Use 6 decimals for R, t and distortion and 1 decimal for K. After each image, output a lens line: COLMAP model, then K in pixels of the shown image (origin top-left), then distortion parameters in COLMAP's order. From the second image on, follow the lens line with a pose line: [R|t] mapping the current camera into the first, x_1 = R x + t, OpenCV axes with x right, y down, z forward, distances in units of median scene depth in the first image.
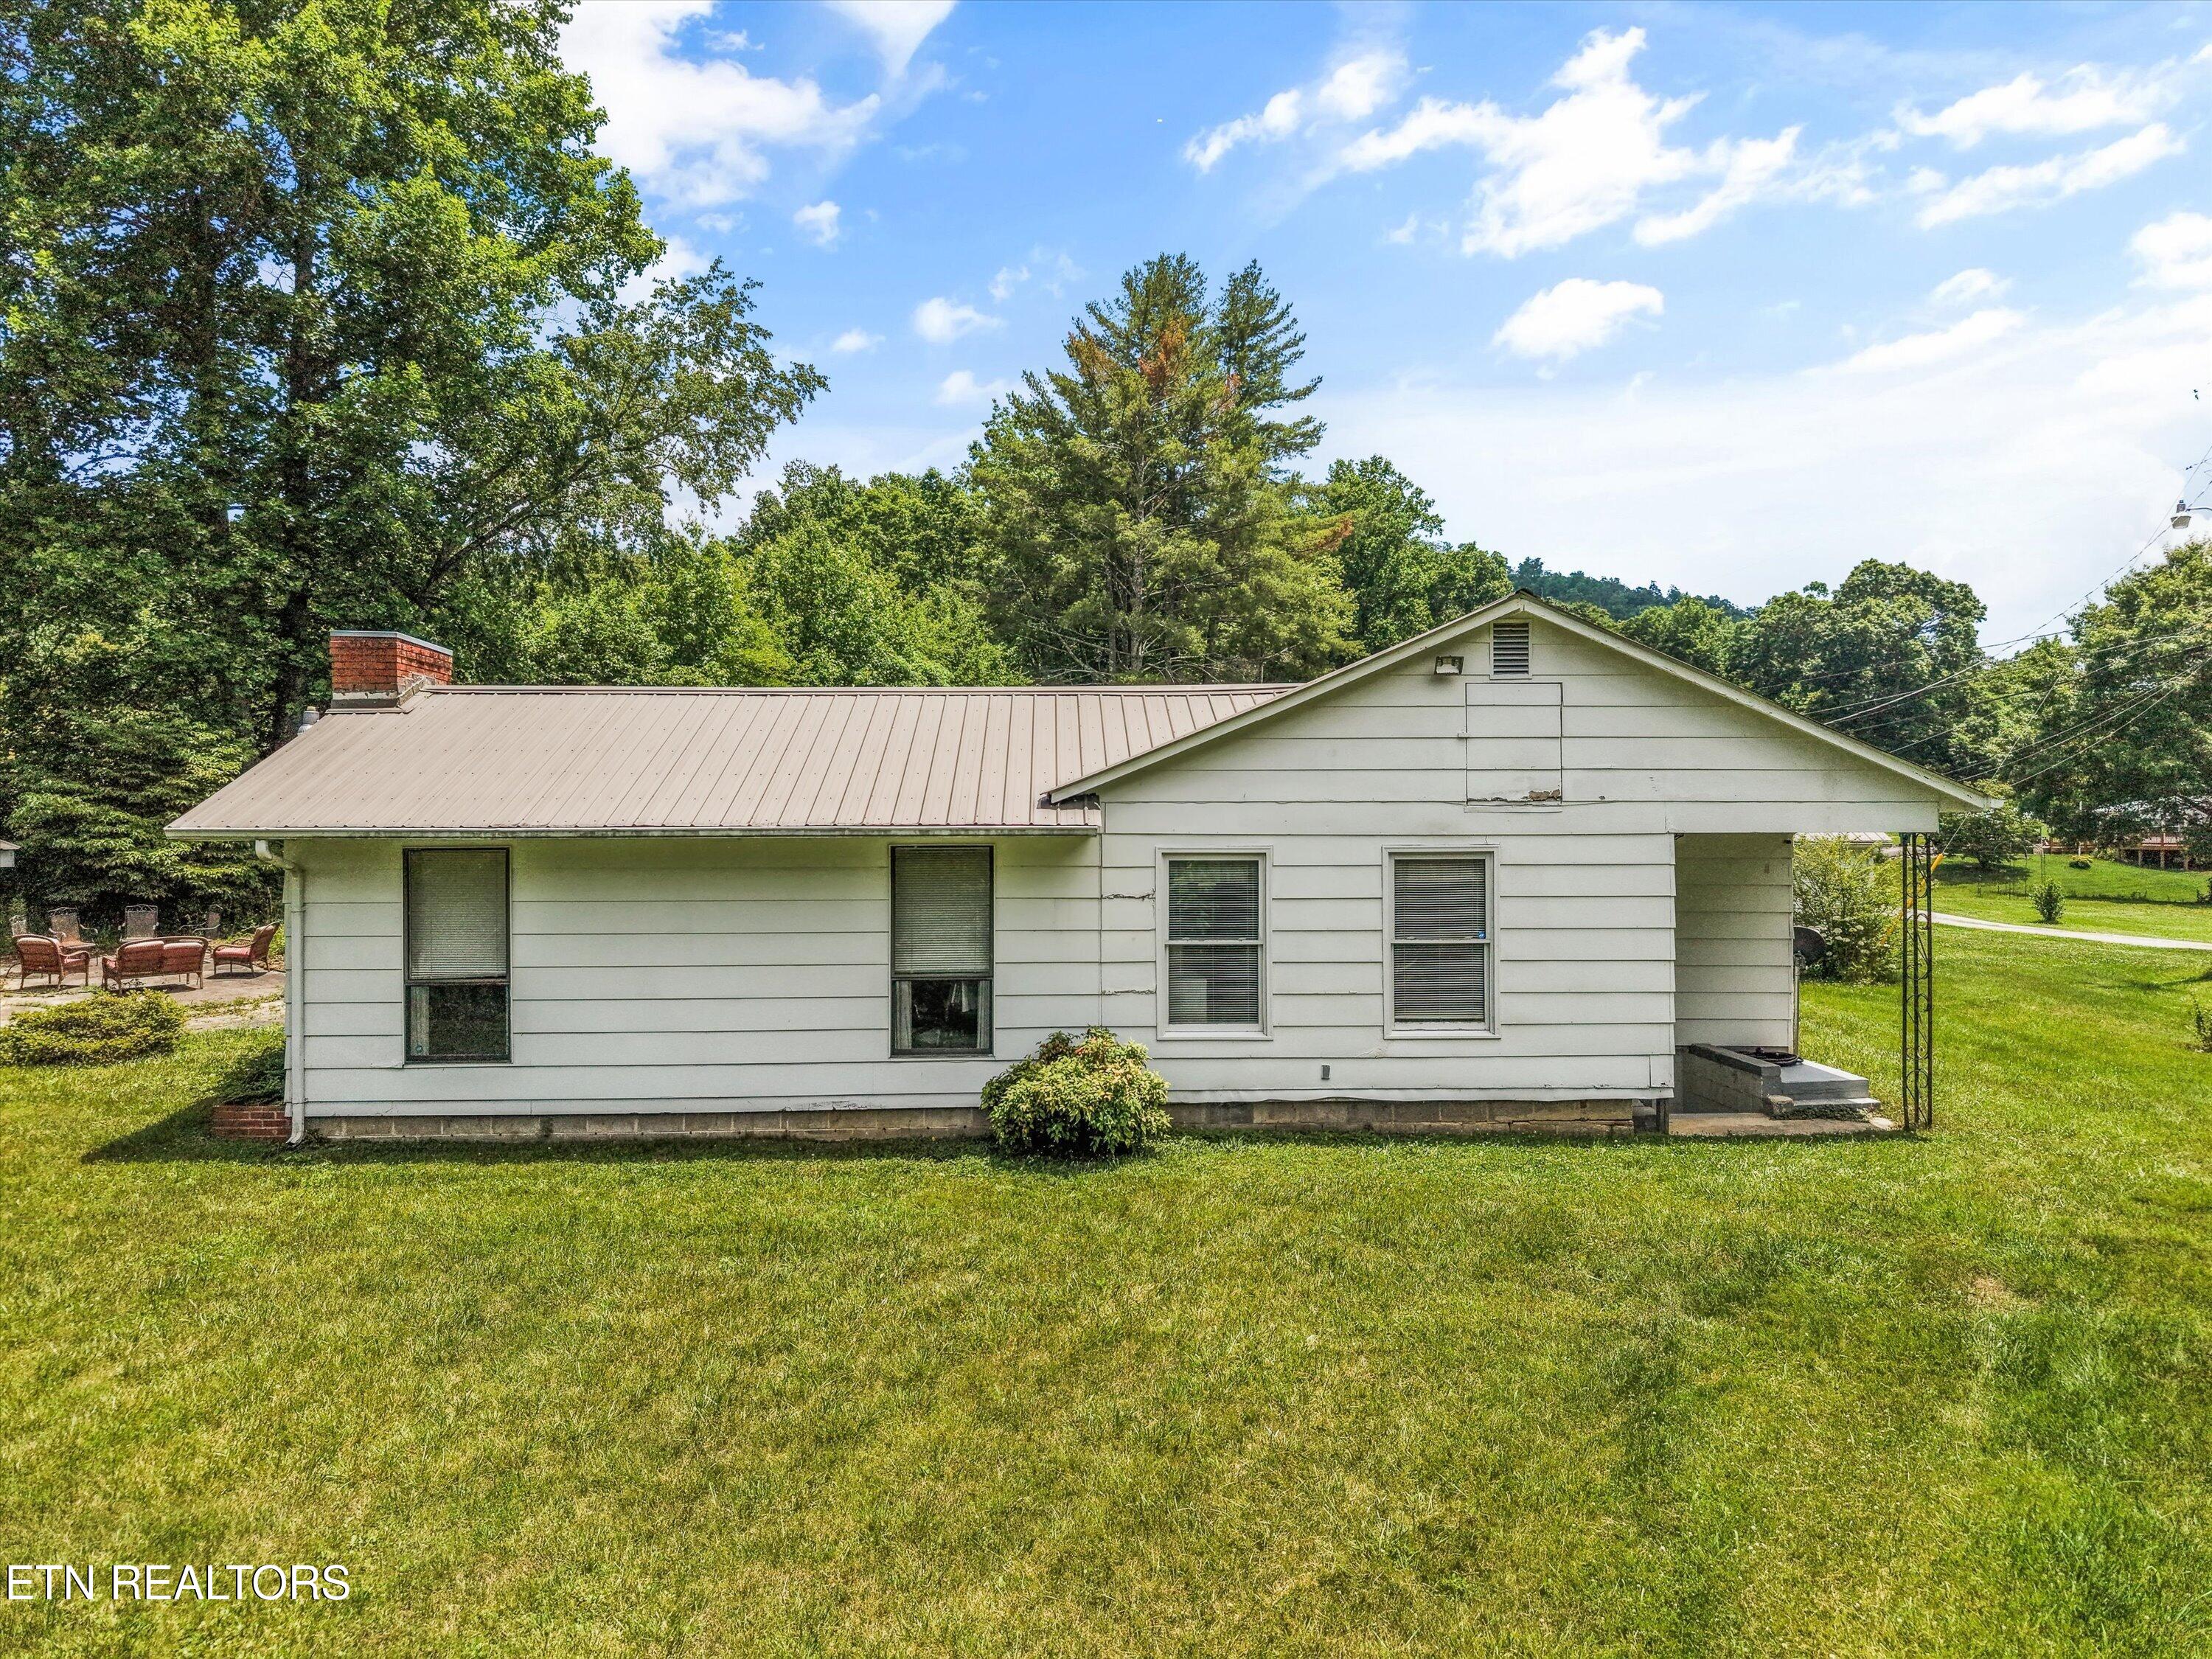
lens RADIAL K [[1481.9, 0, 1104.7], [0, 1481.9, 833.8], [0, 0, 1]] dist [0.002754, -0.009642]
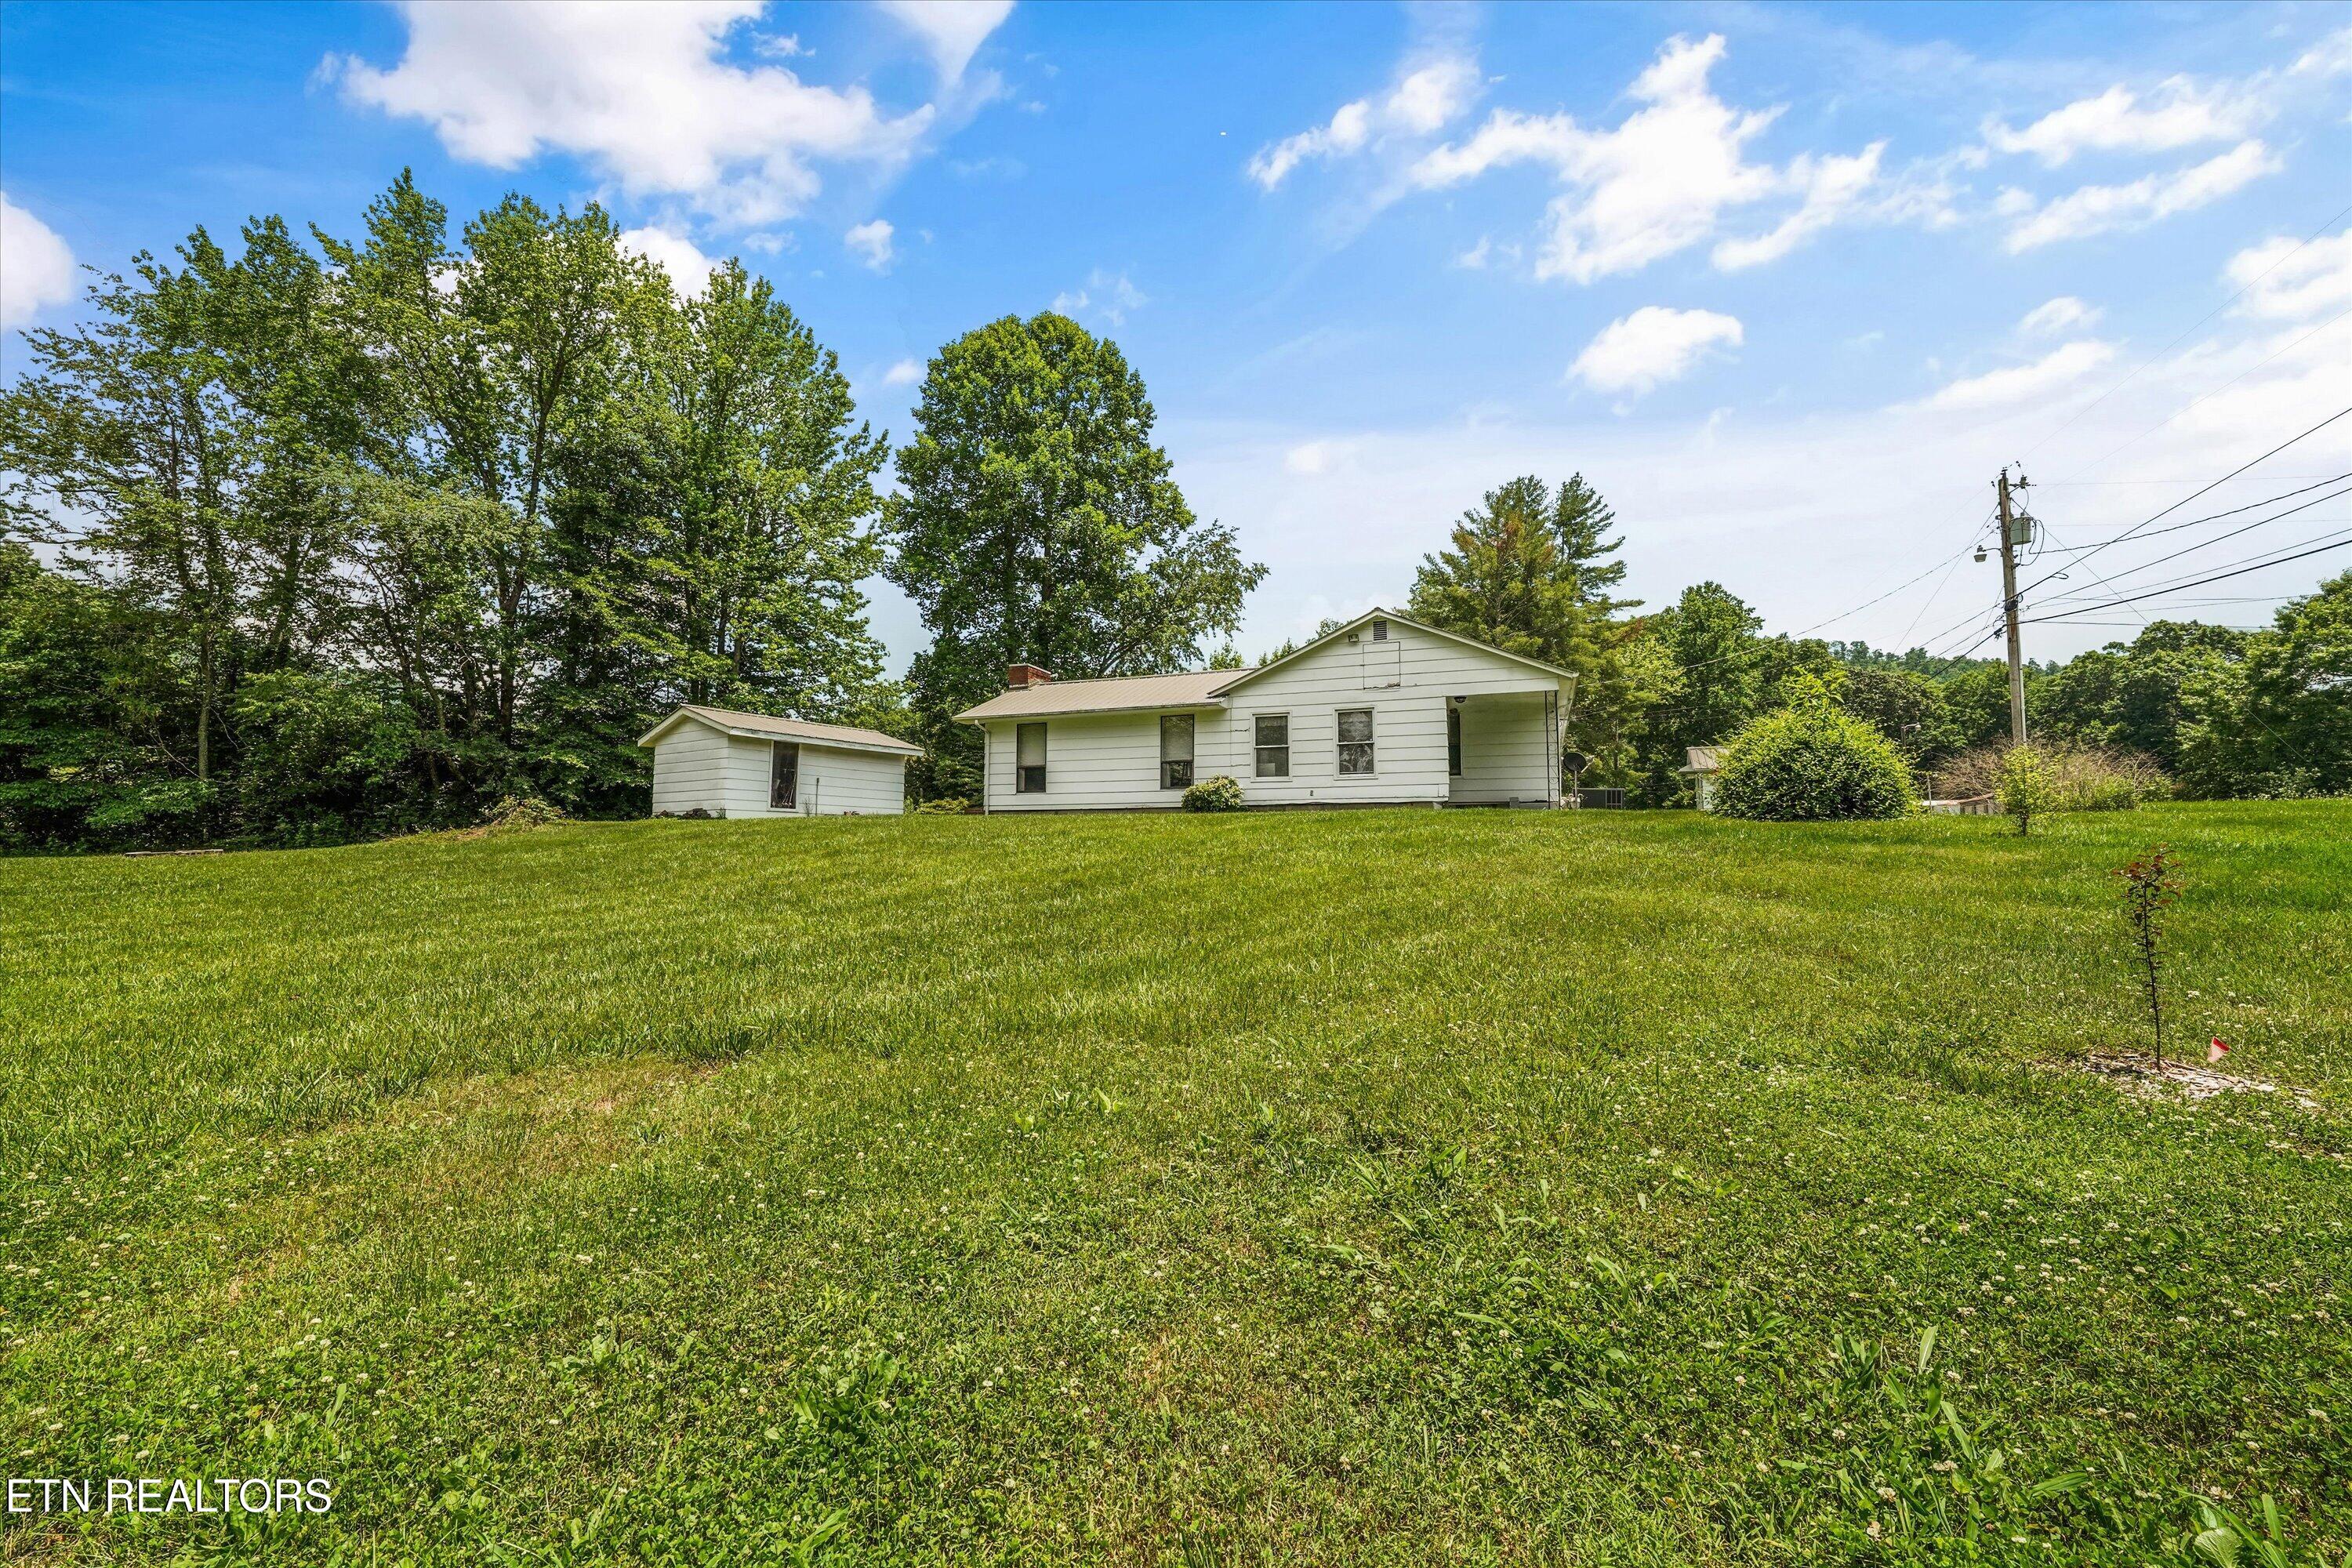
lens RADIAL K [[954.7, 0, 1176.5], [0, 954.7, 782.4], [0, 0, 1]] dist [-0.010725, 0.001216]
pose [[0.911708, -0.024474, -0.410109, 0.243607], [-0.011805, 0.996251, -0.085698, 0.112205], [0.410669, 0.082973, 0.908002, -0.252175]]
